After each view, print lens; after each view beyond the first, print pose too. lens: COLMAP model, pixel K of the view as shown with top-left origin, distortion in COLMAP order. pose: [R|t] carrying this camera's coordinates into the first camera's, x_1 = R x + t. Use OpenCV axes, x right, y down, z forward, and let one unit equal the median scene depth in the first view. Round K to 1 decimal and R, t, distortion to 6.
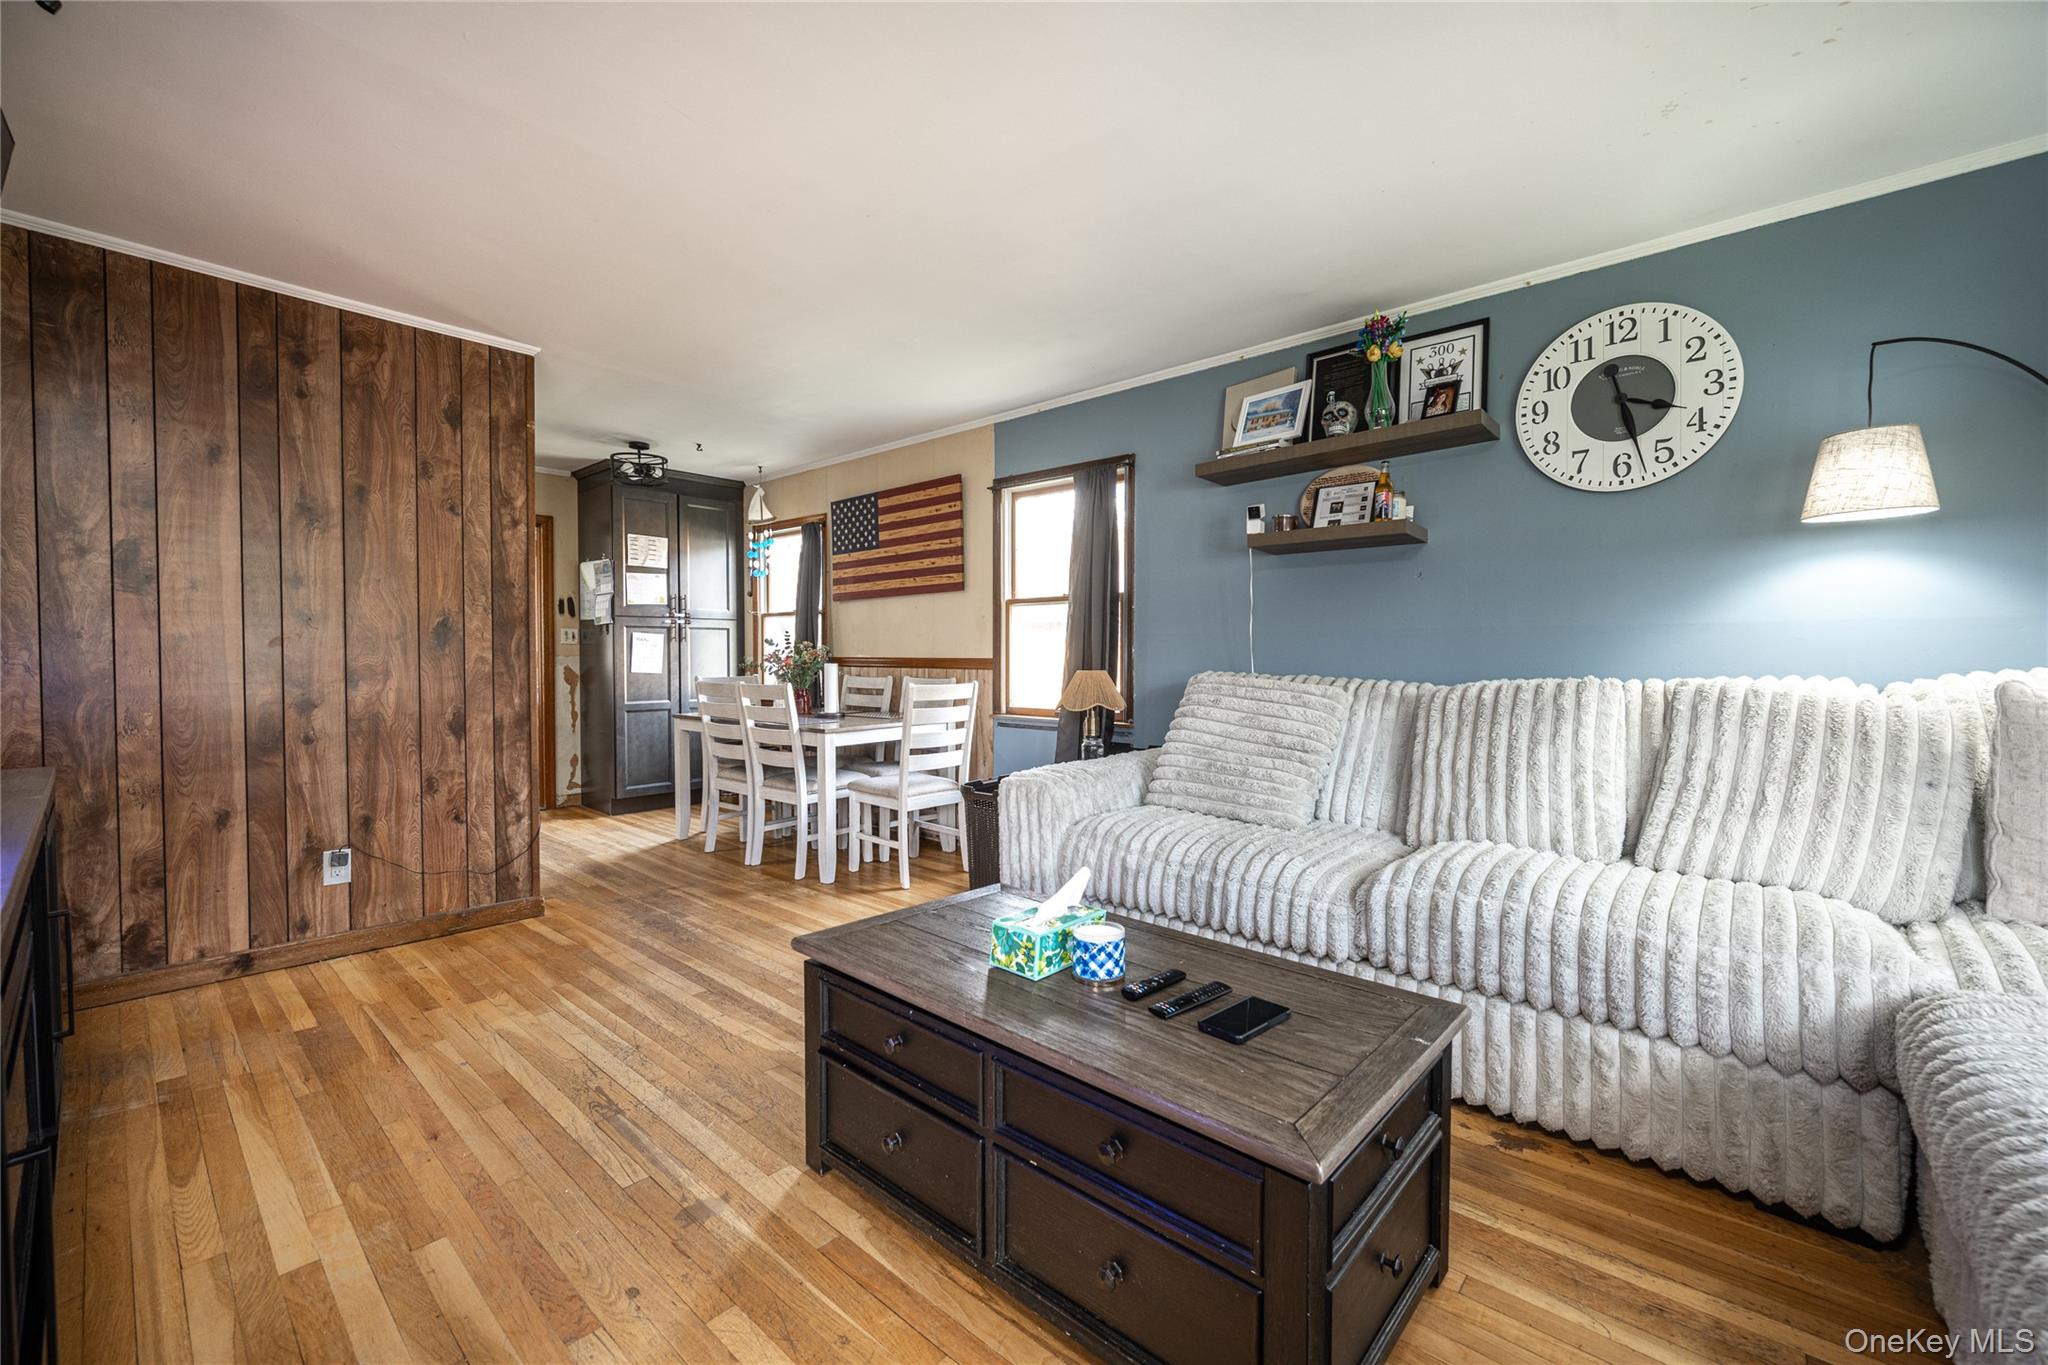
lens RADIAL K [[842.4, 0, 1021.7], [0, 842.4, 672.4], [0, 0, 1]] dist [0.006082, -0.000100]
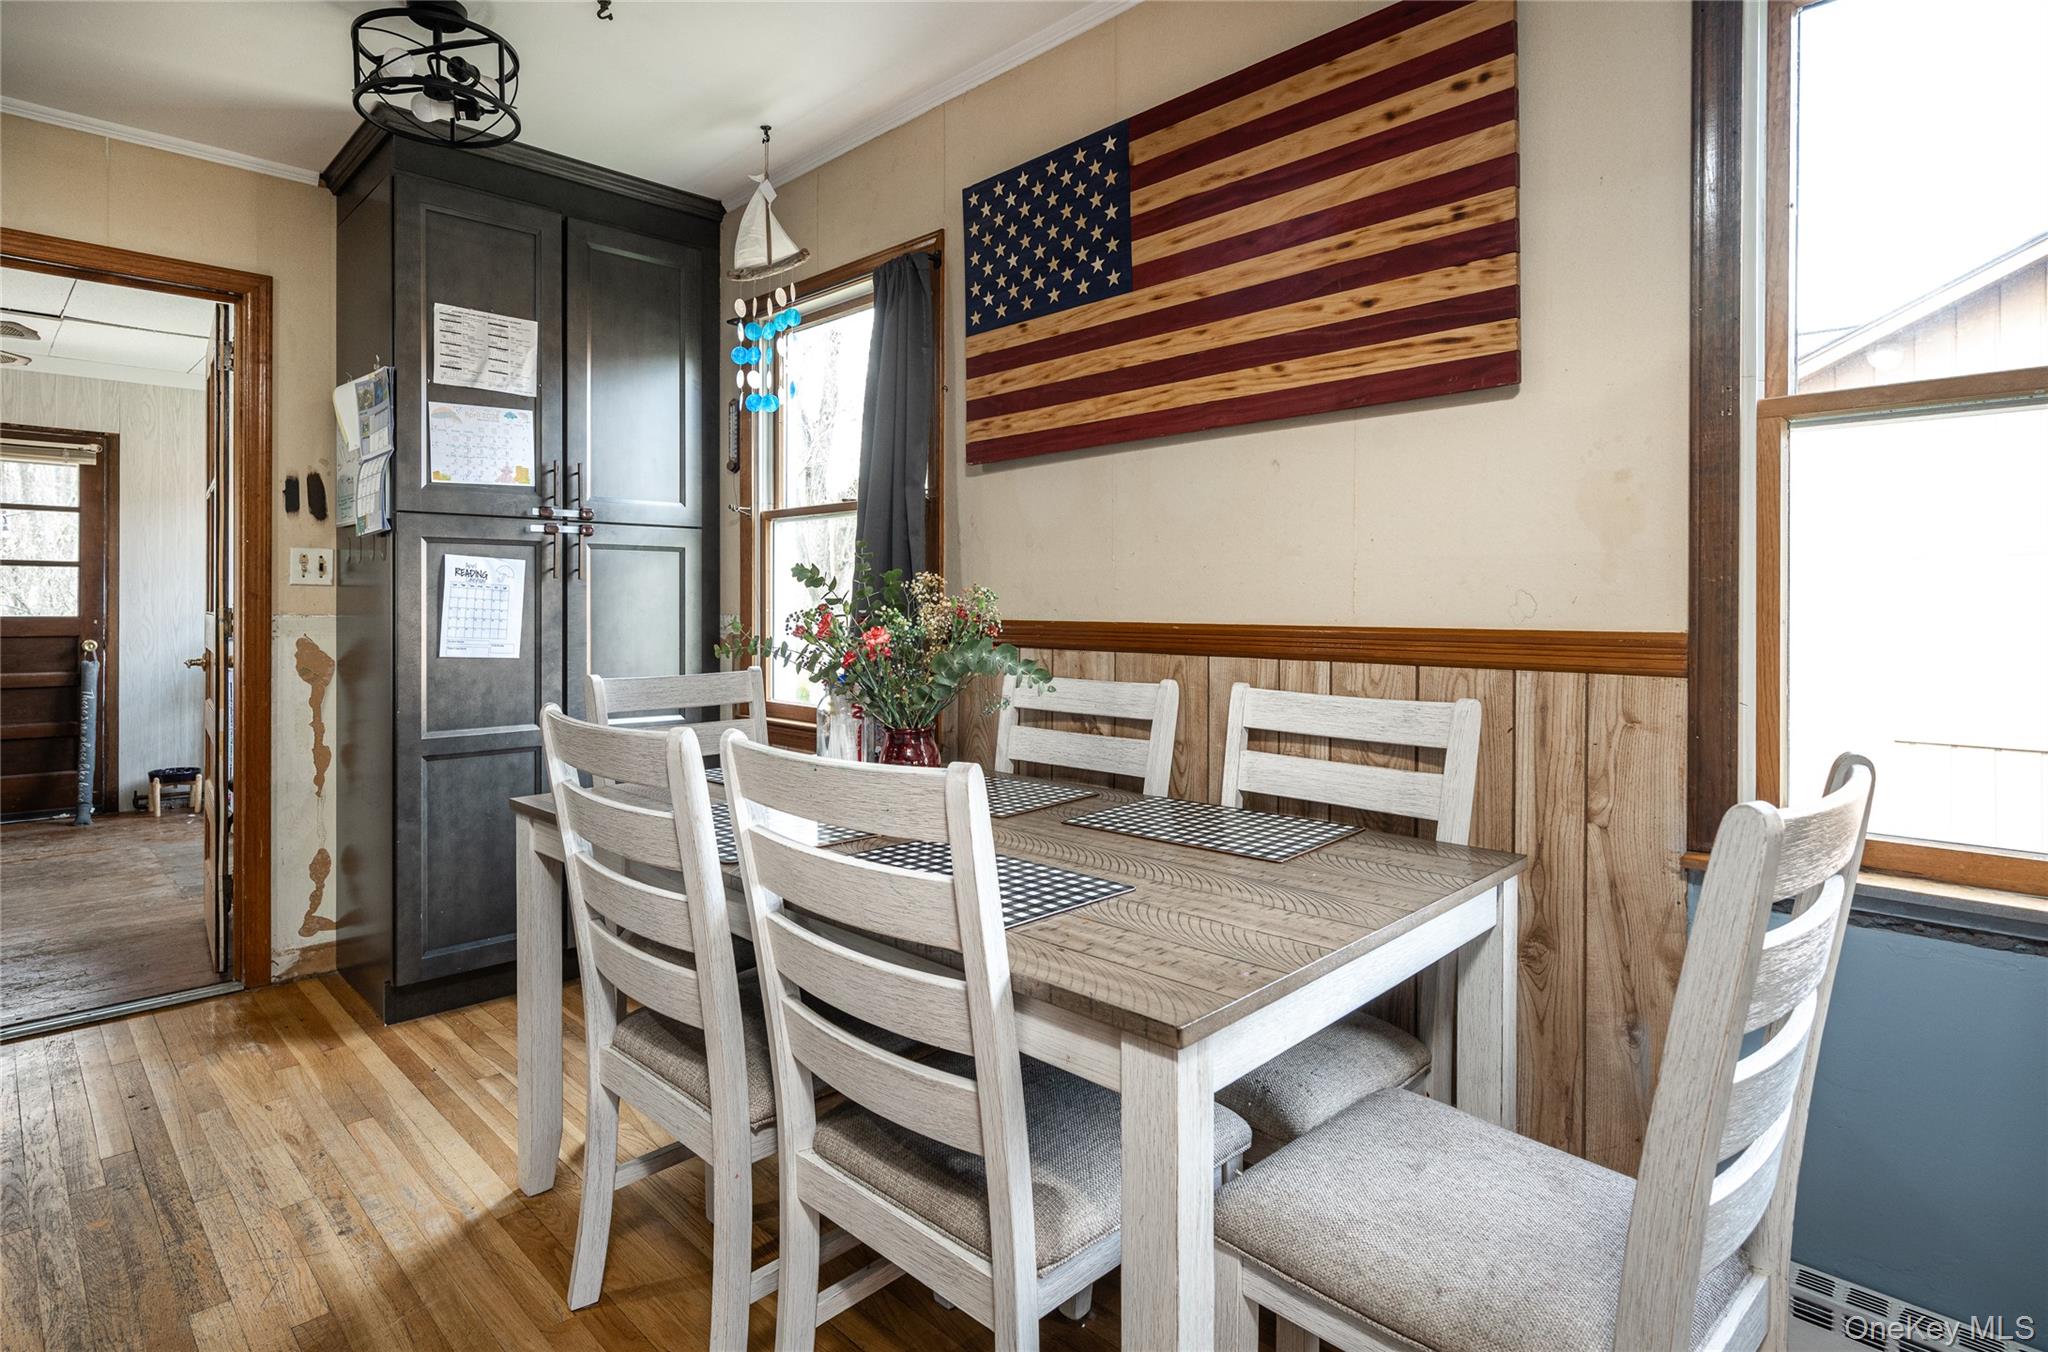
lens RADIAL K [[1055.3, 0, 955.0], [0, 1055.3, 616.8], [0, 0, 1]] dist [-0.003431, 0.000104]
pose [[0.996756, 0.003155, -0.080423, -0.186781], [-0.004284, 0.999895, -0.013876, -0.012765], [0.080370, 0.014176, 0.996664, 0.535341]]
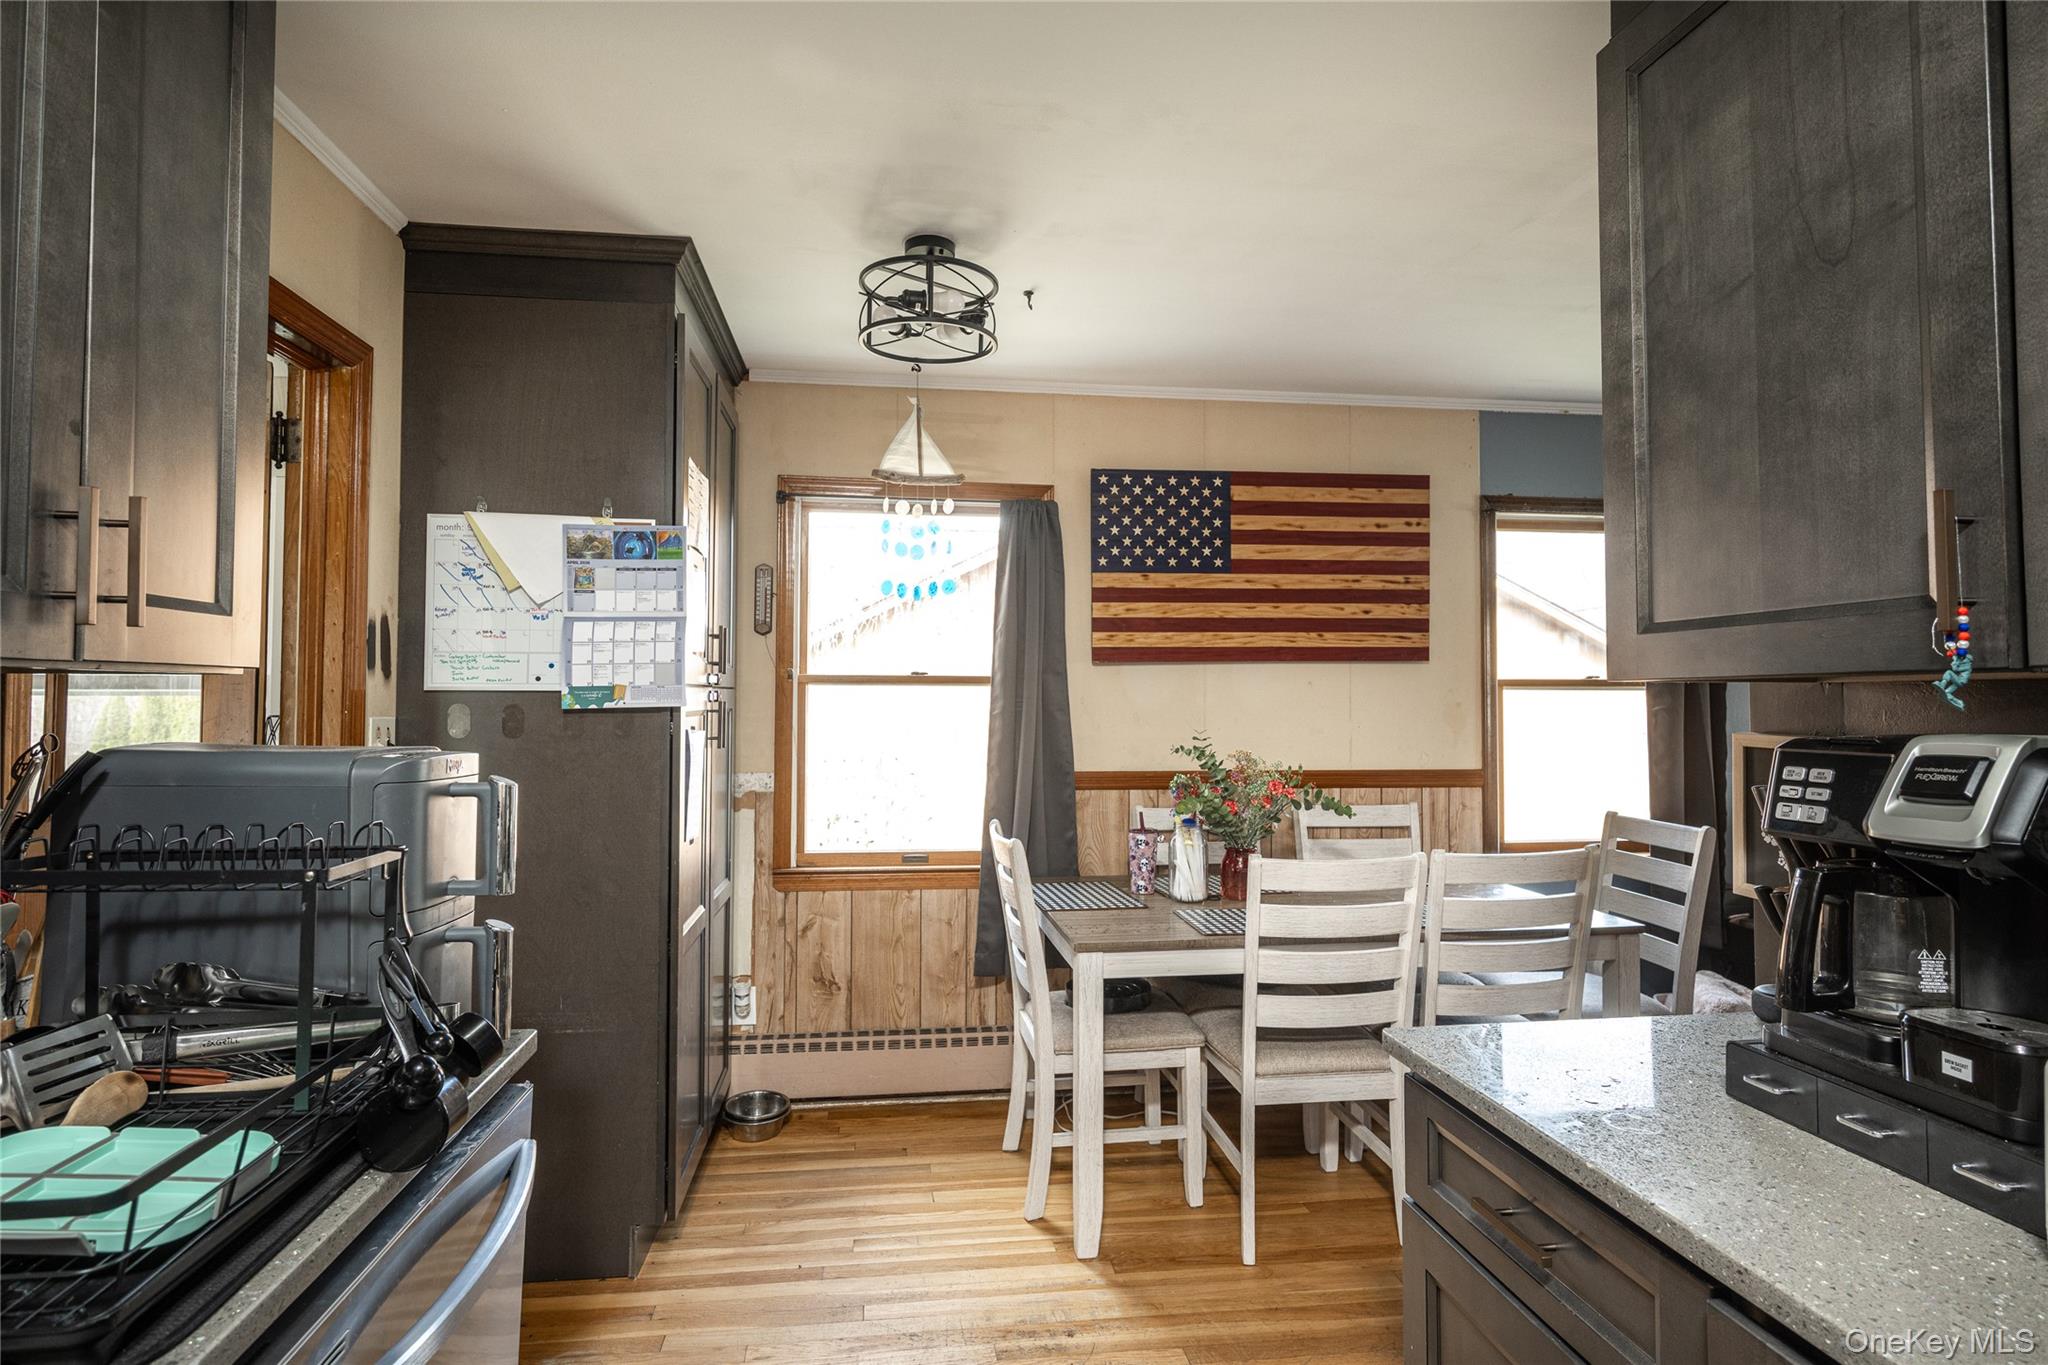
lens RADIAL K [[1043.2, 0, 1024.2], [0, 1043.2, 678.6], [0, 0, 1]] dist [-0.001473, 0.000062]
pose [[0.644614, 0.016791, 0.764324, -0.709212], [0.016093, 0.999239, -0.035524, -0.051206], [-0.764339, 0.035199, 0.643853, 0.608364]]
